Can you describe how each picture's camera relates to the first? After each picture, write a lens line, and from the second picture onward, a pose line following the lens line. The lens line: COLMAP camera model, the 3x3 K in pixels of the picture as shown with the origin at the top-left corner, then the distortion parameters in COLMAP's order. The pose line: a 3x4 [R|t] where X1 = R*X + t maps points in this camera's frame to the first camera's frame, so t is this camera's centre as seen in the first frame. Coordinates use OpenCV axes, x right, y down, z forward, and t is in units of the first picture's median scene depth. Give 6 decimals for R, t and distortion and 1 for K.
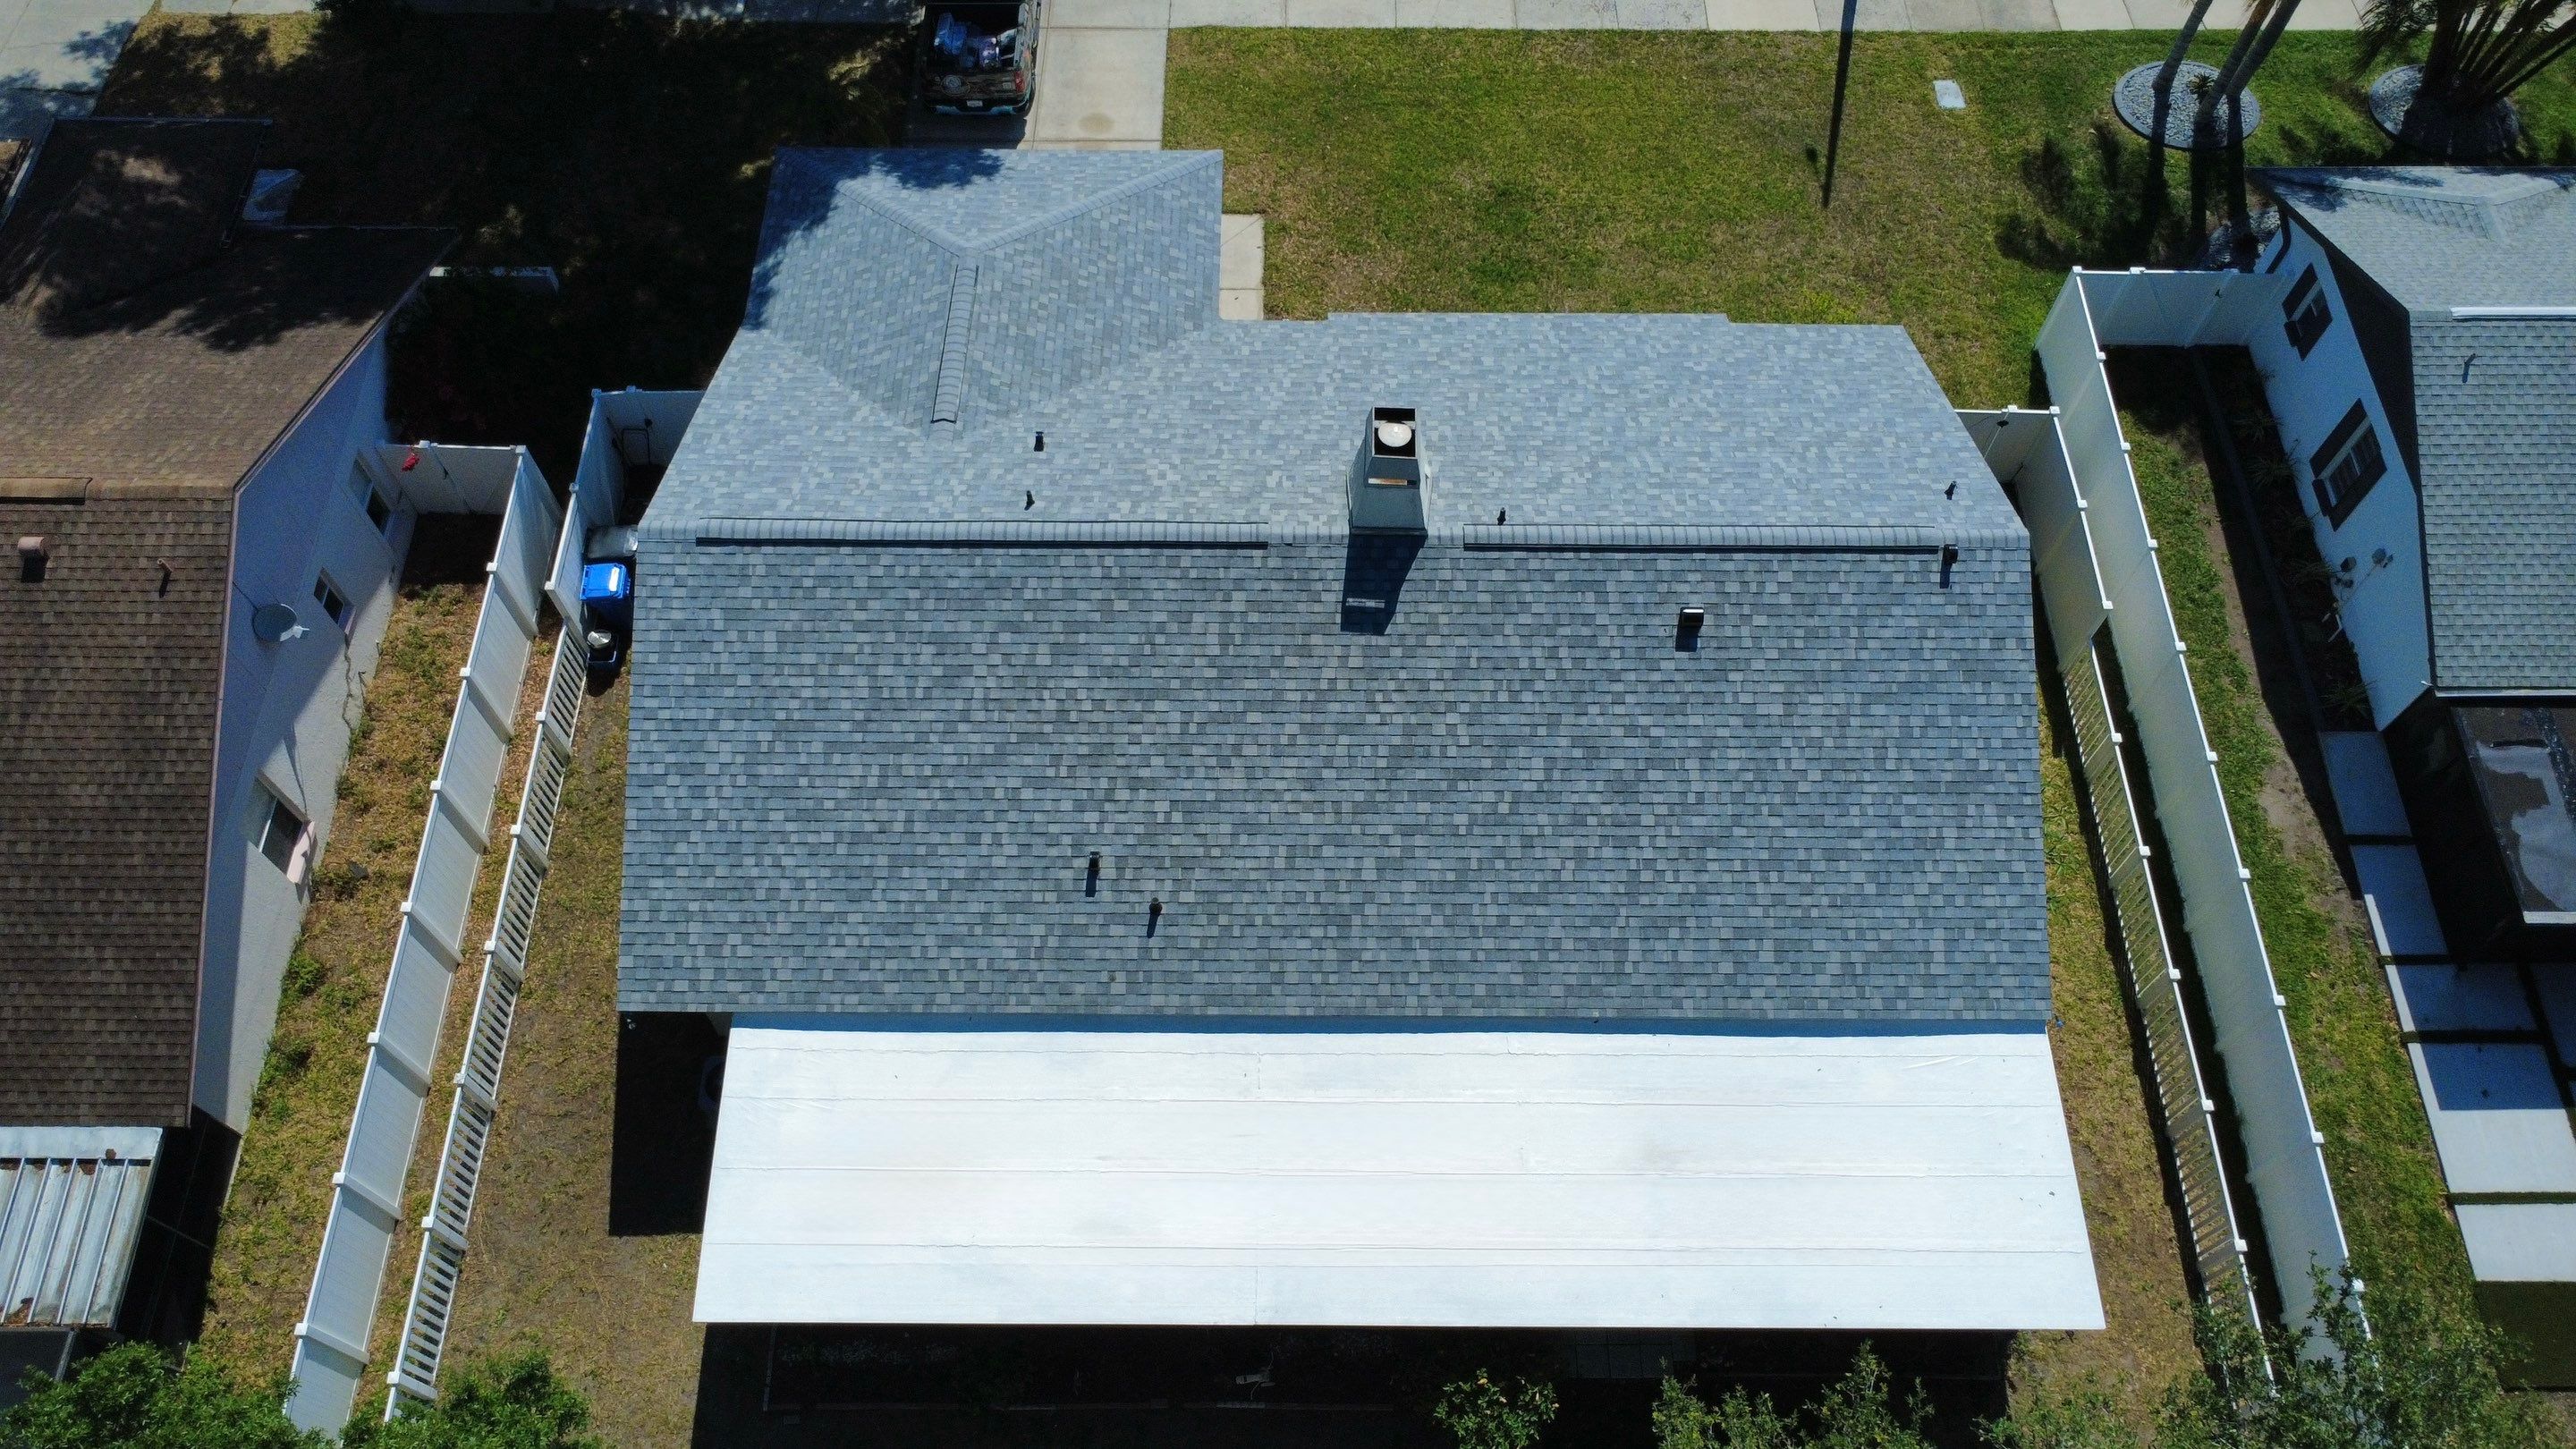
lens RADIAL K [[1874.4, 0, 1285.3], [0, 1874.4, 721.1], [0, 0, 1]] dist [-0.000466, 0.002789]
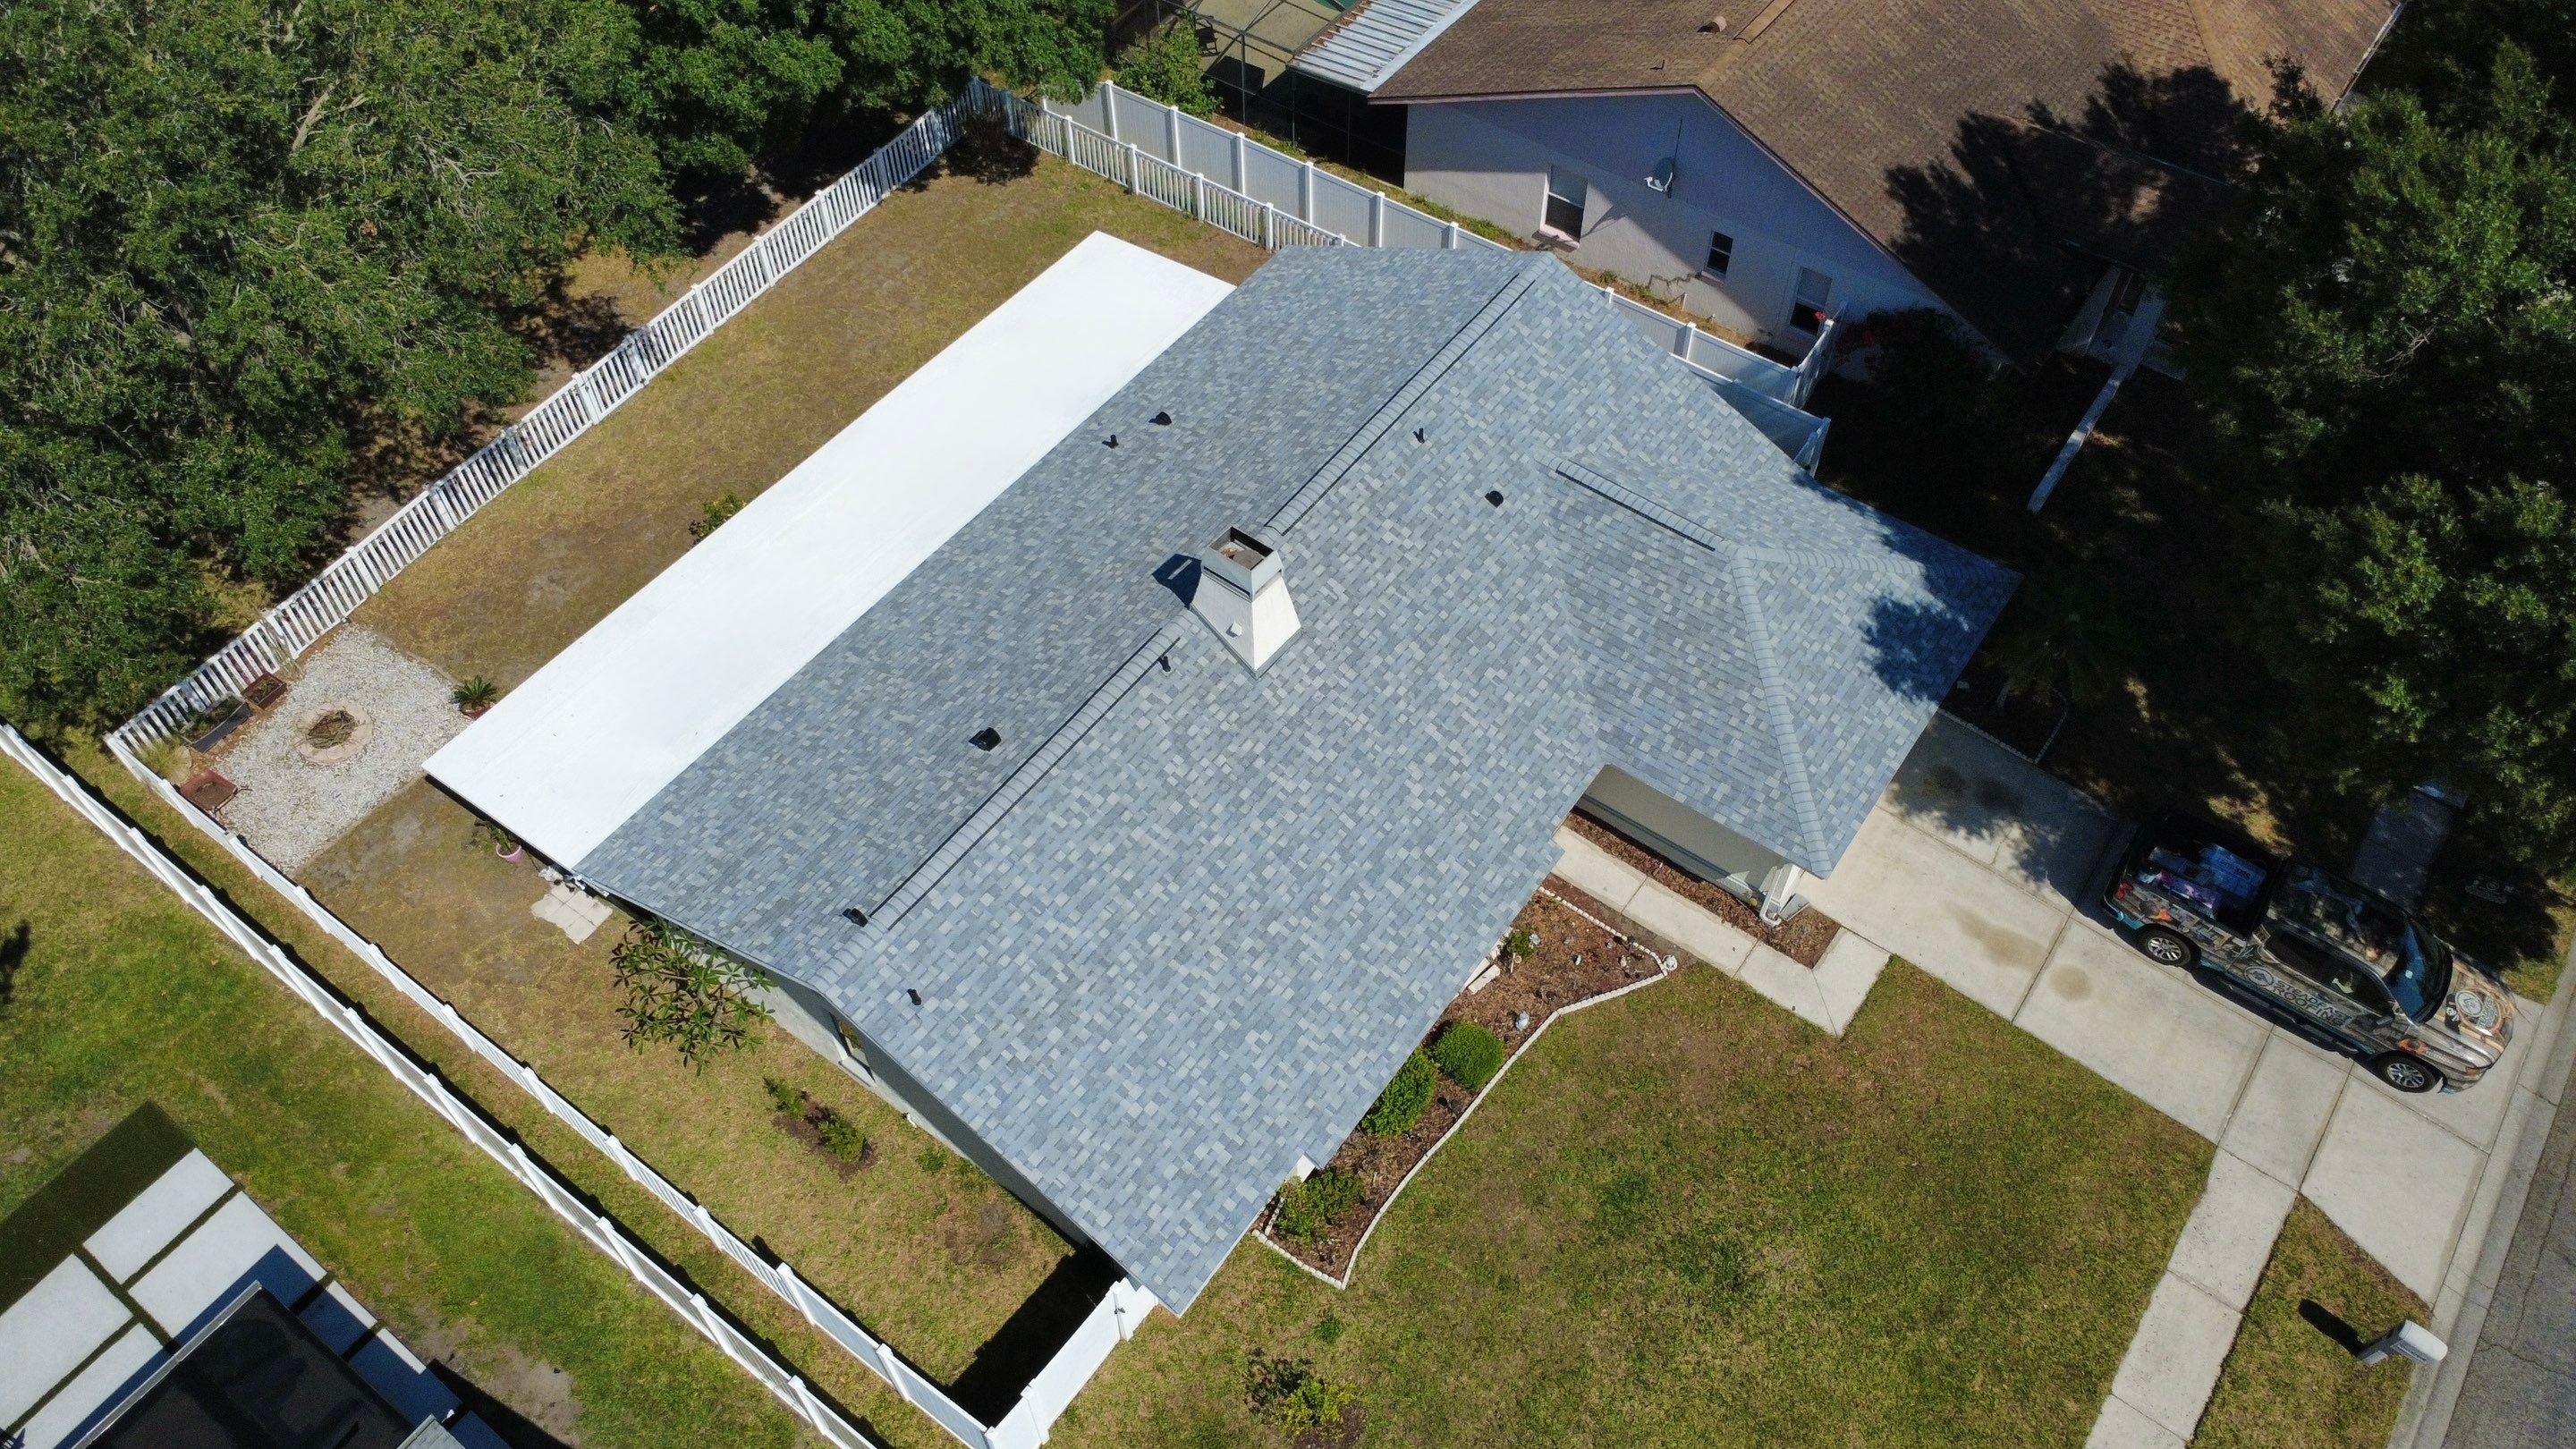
lens RADIAL K [[1874.4, 0, 1282.8], [0, 1874.4, 718.0], [0, 0, 1]] dist [-0.000466, 0.002789]
pose [[-0.589025, 0.635526, -0.499155, 0.655934], [-0.698106, -0.089033, 0.710438, -0.958686], [0.407060, 0.766929, 0.496107, 0.508347]]
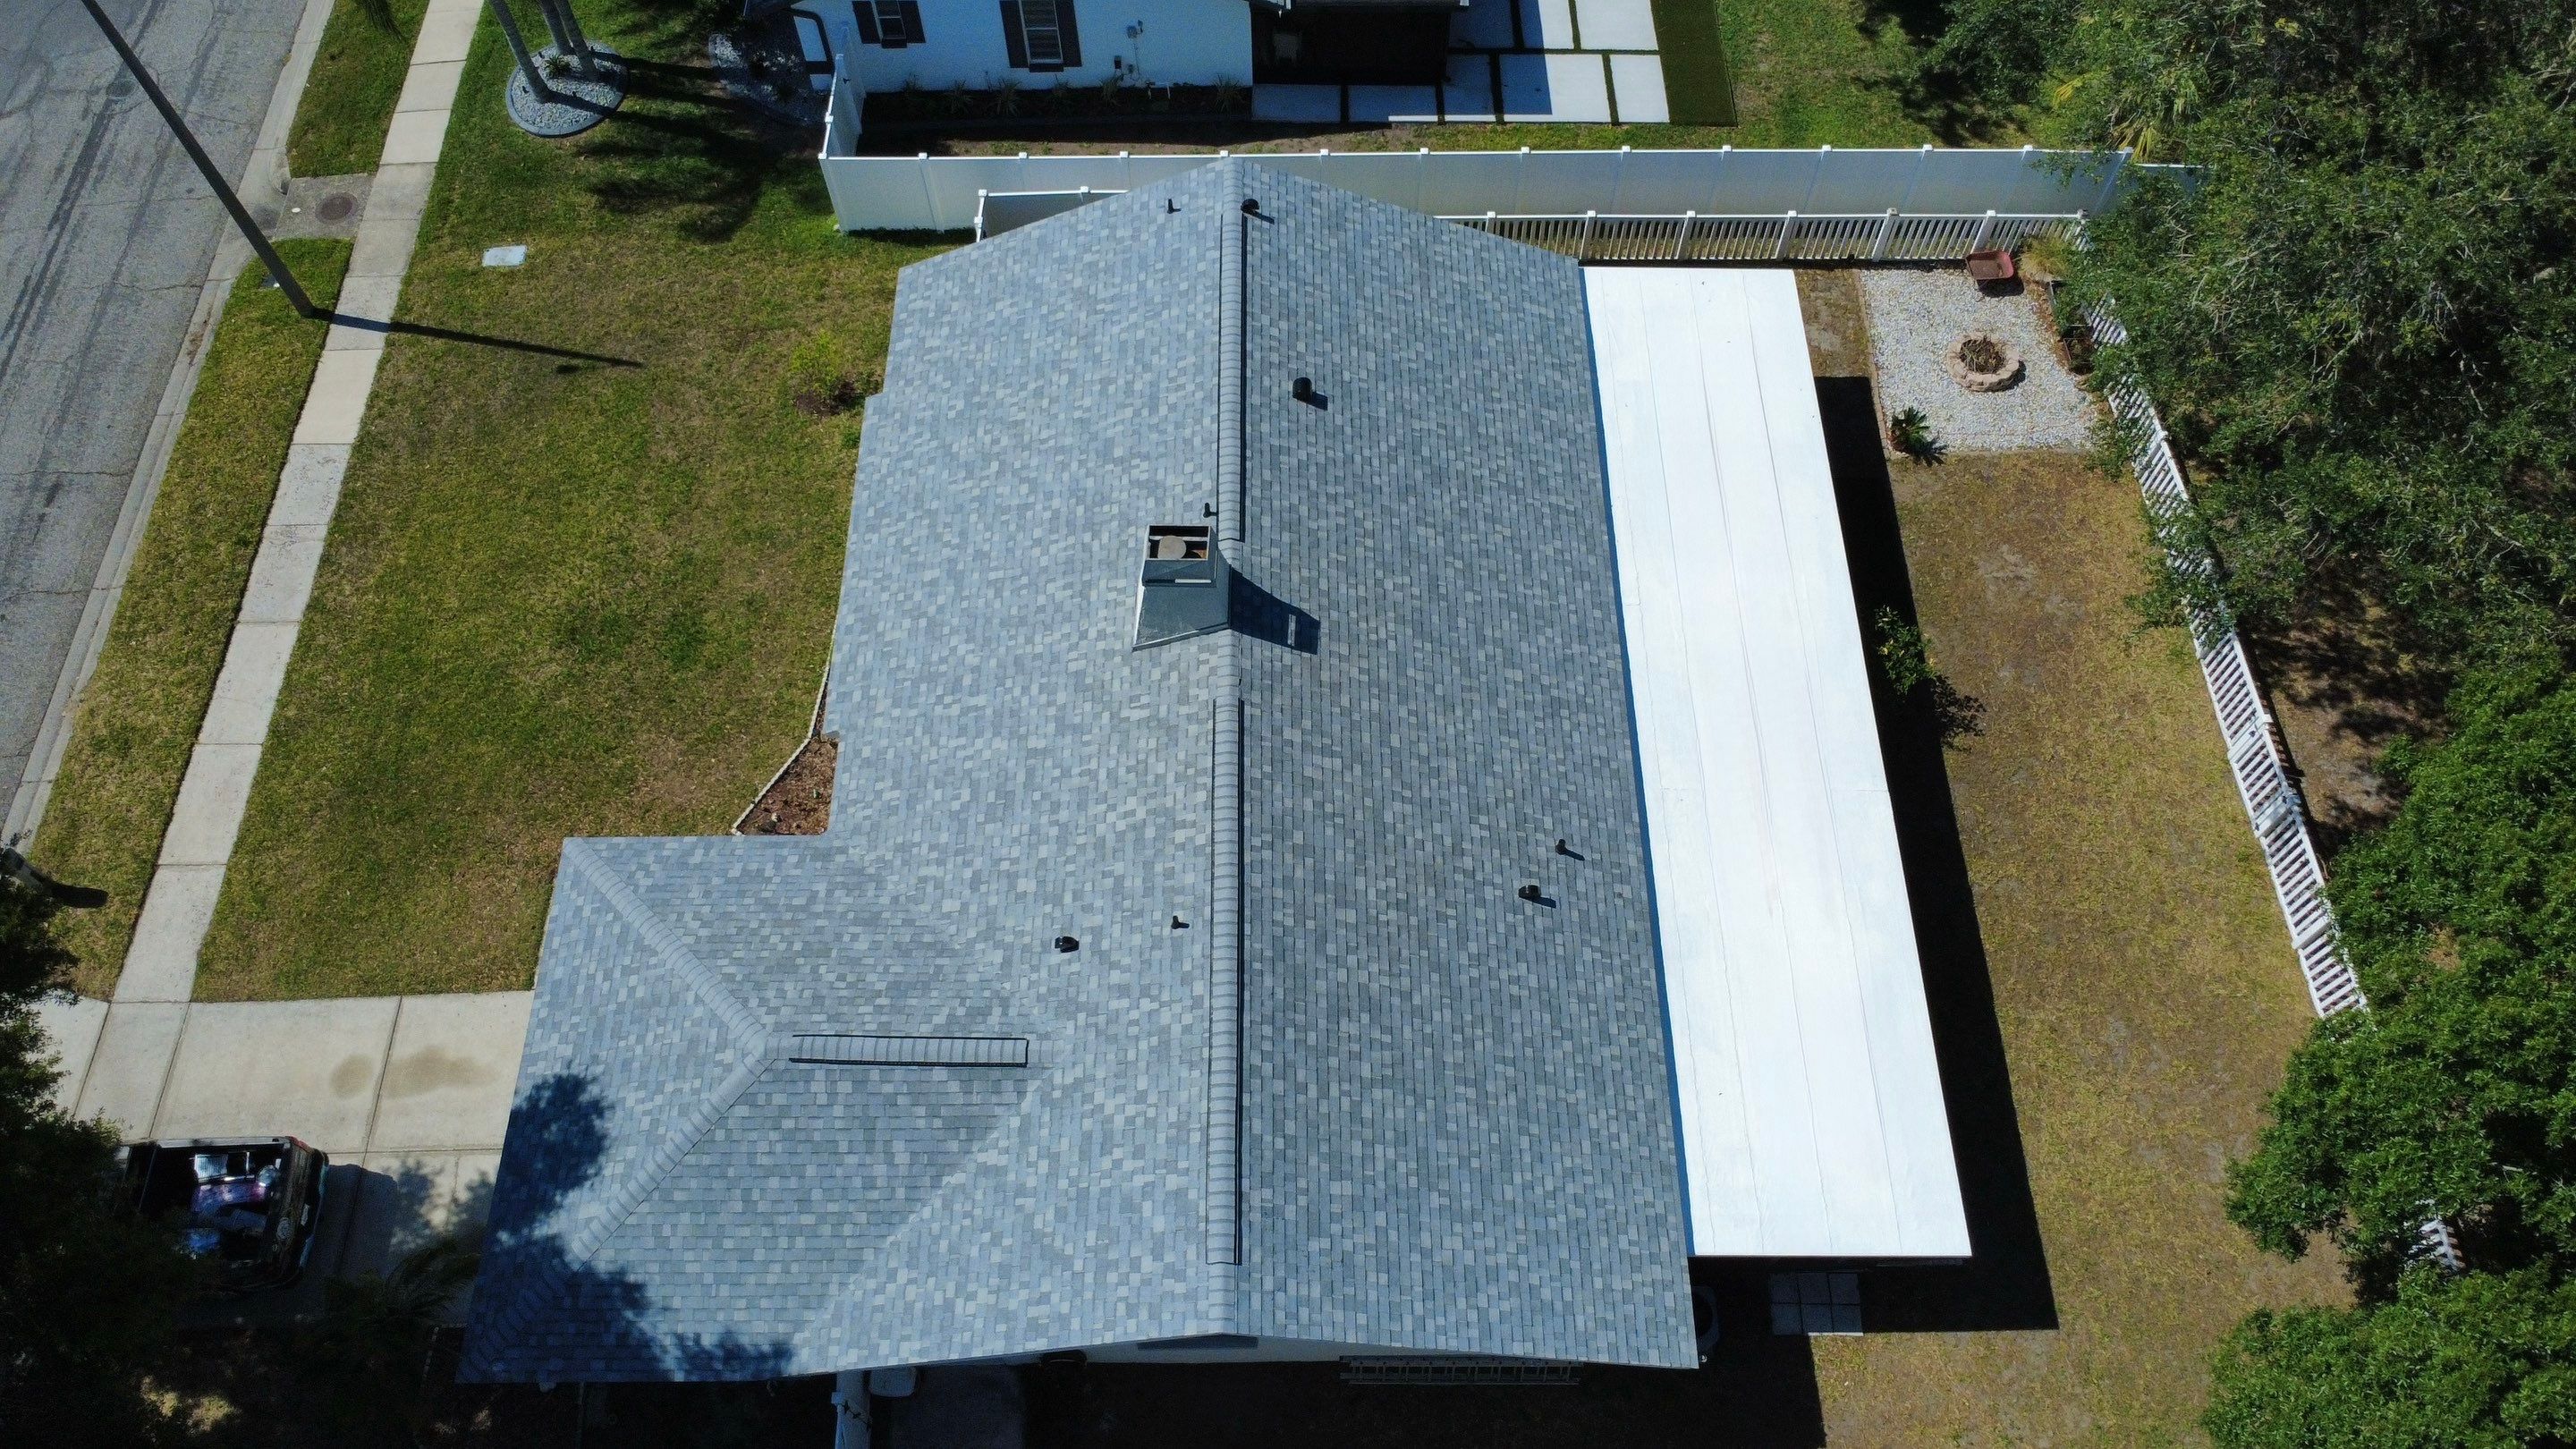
lens RADIAL K [[1874.4, 0, 1284.2], [0, 1874.4, 719.5], [0, 0, 1]] dist [-0.000466, 0.002789]
pose [[-0.007411, -0.873331, 0.487072, -0.517305], [0.872160, 0.232626, 0.430374, -0.510887], [-0.489164, 0.427994, 0.759960, 0.216960]]
